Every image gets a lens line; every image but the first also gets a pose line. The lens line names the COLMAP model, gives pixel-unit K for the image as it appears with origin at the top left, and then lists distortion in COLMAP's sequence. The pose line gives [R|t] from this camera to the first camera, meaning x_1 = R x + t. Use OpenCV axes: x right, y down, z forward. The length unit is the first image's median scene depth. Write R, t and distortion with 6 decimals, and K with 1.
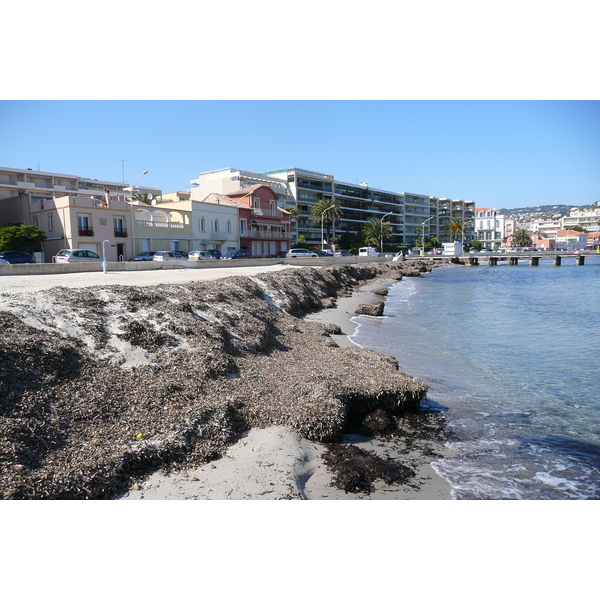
lens RADIAL K [[476.6, 0, 297.4], [0, 476.6, 306.3], [0, 0, 1]] dist [-0.027518, 0.015956]
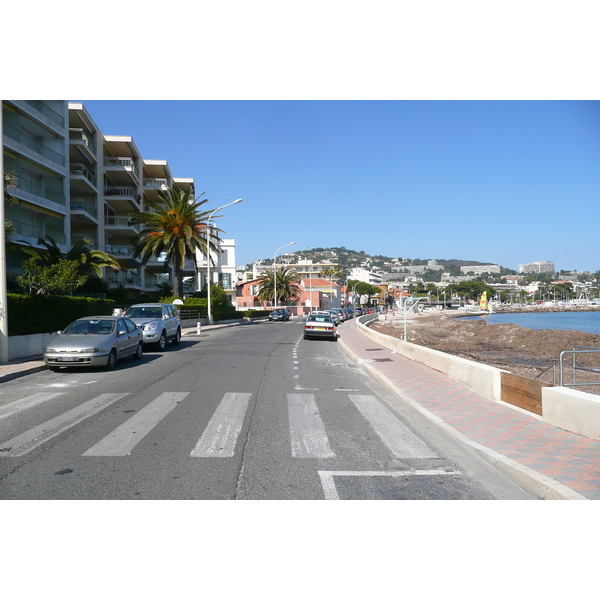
lens RADIAL K [[476.6, 0, 297.4], [0, 476.6, 306.3], [0, 0, 1]] dist [-0.027518, 0.015956]
pose [[0.758591, 0.008367, 0.651514, 0.311547], [0.073149, 0.992503, -0.097918, -0.134061], [-0.647448, 0.121938, 0.752291, 1.116158]]
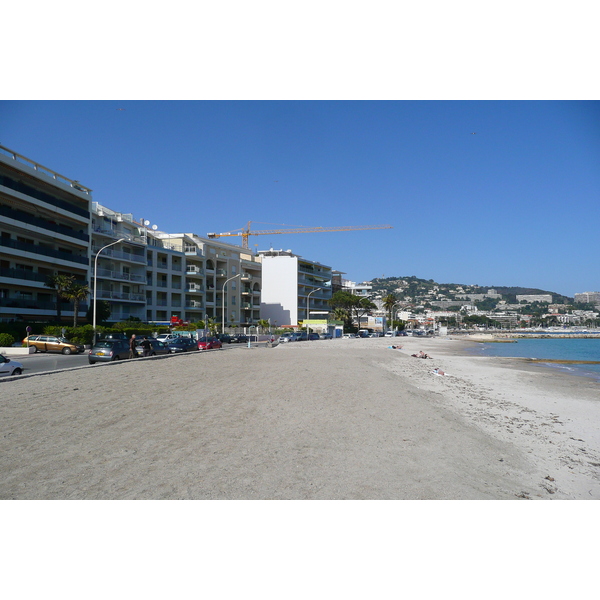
lens RADIAL K [[476.6, 0, 297.4], [0, 476.6, 306.3], [0, 0, 1]] dist [-0.027518, 0.015956]
pose [[0.850994, 0.046308, 0.523131, -1.556983], [0.036359, 0.988520, -0.146651, 0.127693], [-0.523916, 0.143819, 0.839540, -1.031358]]
